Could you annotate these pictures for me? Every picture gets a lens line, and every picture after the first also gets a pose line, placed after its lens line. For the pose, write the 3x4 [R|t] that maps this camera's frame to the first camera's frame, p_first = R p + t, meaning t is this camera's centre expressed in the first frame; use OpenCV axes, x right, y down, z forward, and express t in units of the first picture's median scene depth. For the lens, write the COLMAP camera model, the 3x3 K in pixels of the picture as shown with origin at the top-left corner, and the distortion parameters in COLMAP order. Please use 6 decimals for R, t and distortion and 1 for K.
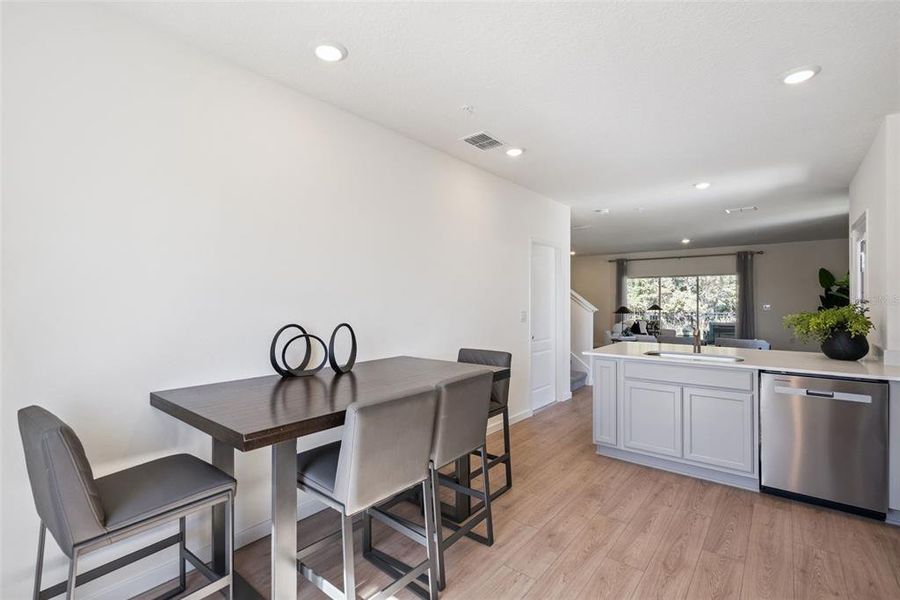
lens RADIAL K [[412.6, 0, 452.0], [0, 412.6, 291.8], [0, 0, 1]] dist [-0.001629, -0.000150]
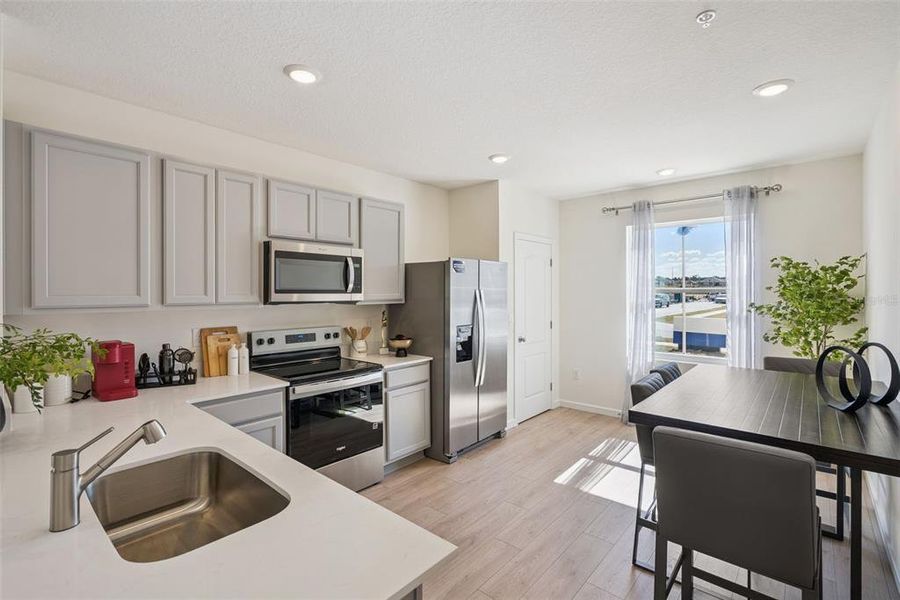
lens RADIAL K [[412.6, 0, 452.0], [0, 412.6, 291.8], [0, 0, 1]] dist [-0.001629, -0.000150]
pose [[-0.999237, 0.002208, 0.039007, 0.330023], [0.001446, 0.999808, -0.019540, -0.010505], [-0.039042, -0.019469, -0.999048, 1.354842]]
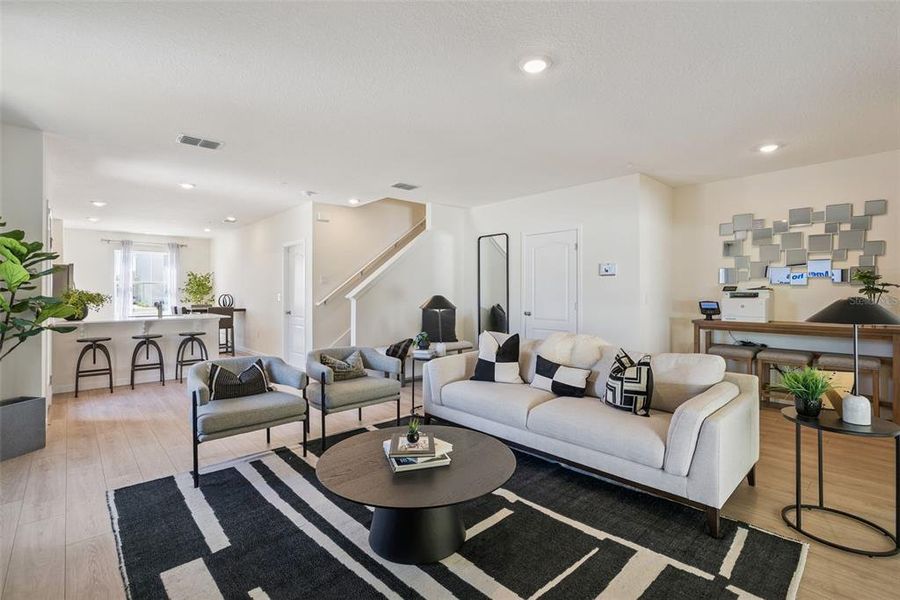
lens RADIAL K [[412.6, 0, 452.0], [0, 412.6, 291.8], [0, 0, 1]] dist [-0.001629, -0.000150]
pose [[-0.143119, -0.001408, -0.989704, 2.254191], [0.017815, 0.999833, -0.003999, 0.076214], [0.989545, -0.018204, -0.143070, 2.603967]]
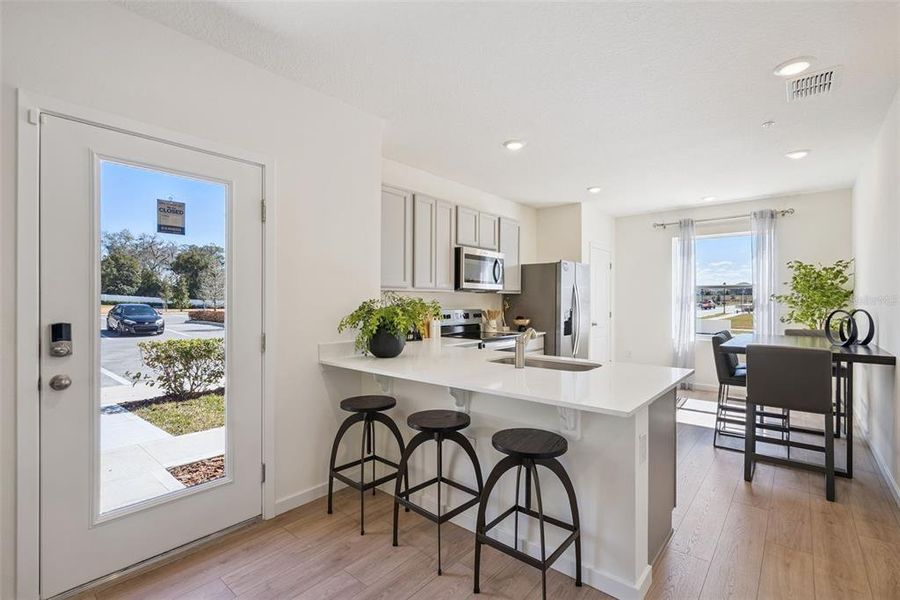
lens RADIAL K [[411.0, 0, 450.0], [0, 411.0, 300.0], [0, 0, 1]] dist [-0.003157, 0.000204]
pose [[-0.999626, -0.002054, 0.027283, 0.733277], [-0.002582, 0.999810, -0.019335, 0.053826], [-0.027238, -0.019399, -0.999441, 1.781044]]
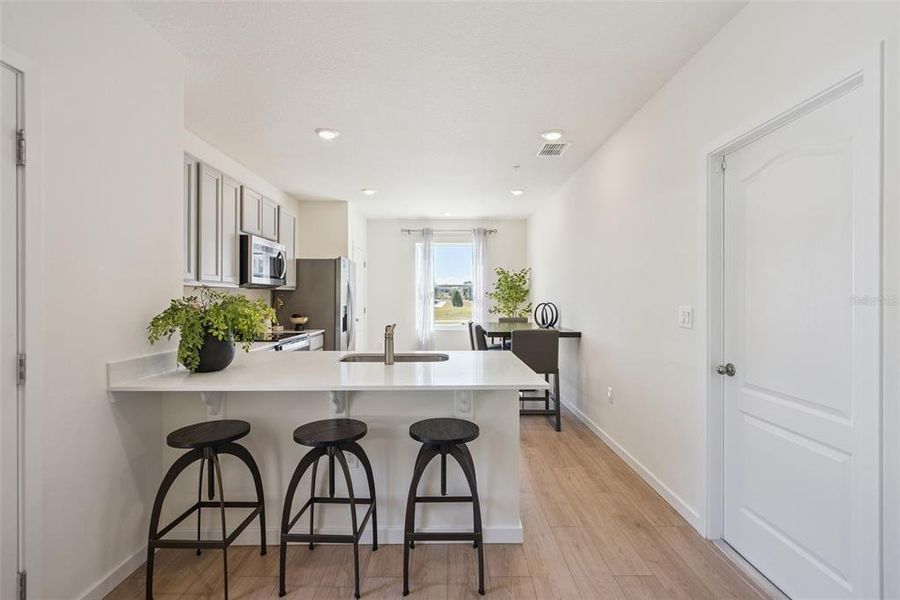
lens RADIAL K [[411.5, 0, 450.4], [0, 411.5, 297.3], [0, 0, 1]] dist [-0.016432, 0.009328]
pose [[-0.775472, 0.001073, -0.631381, 1.001952], [0.012436, 0.999831, -0.013576, 0.051298], [0.631260, -0.018379, -0.775354, 1.688689]]
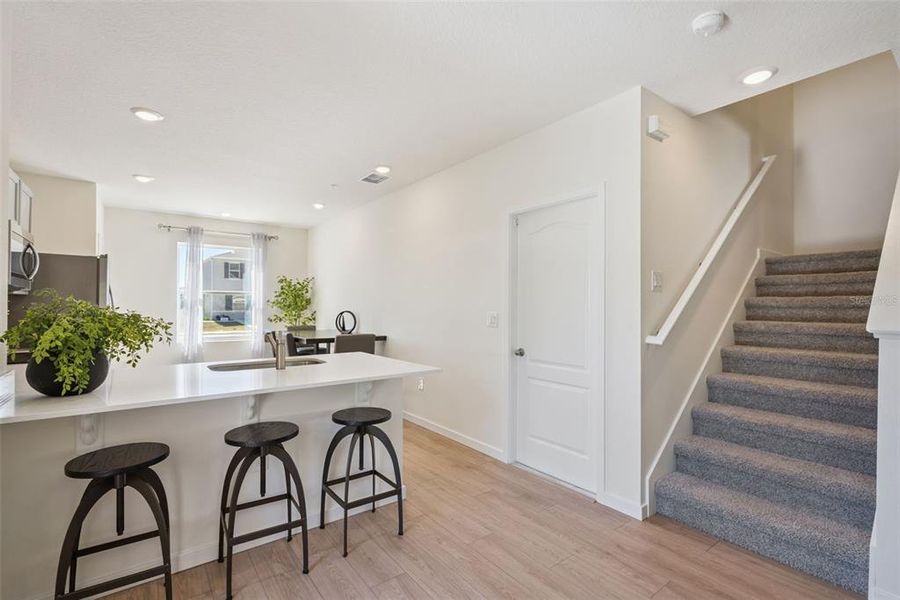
lens RADIAL K [[416.5, 0, 451.9], [0, 416.5, 302.5], [0, 0, 1]] dist [-0.001381, -0.000017]
pose [[-0.241613, -0.009546, -0.970326, 1.299271], [0.014150, 0.999811, -0.013360, 0.049662], [0.970270, -0.016958, -0.241432, 1.553769]]
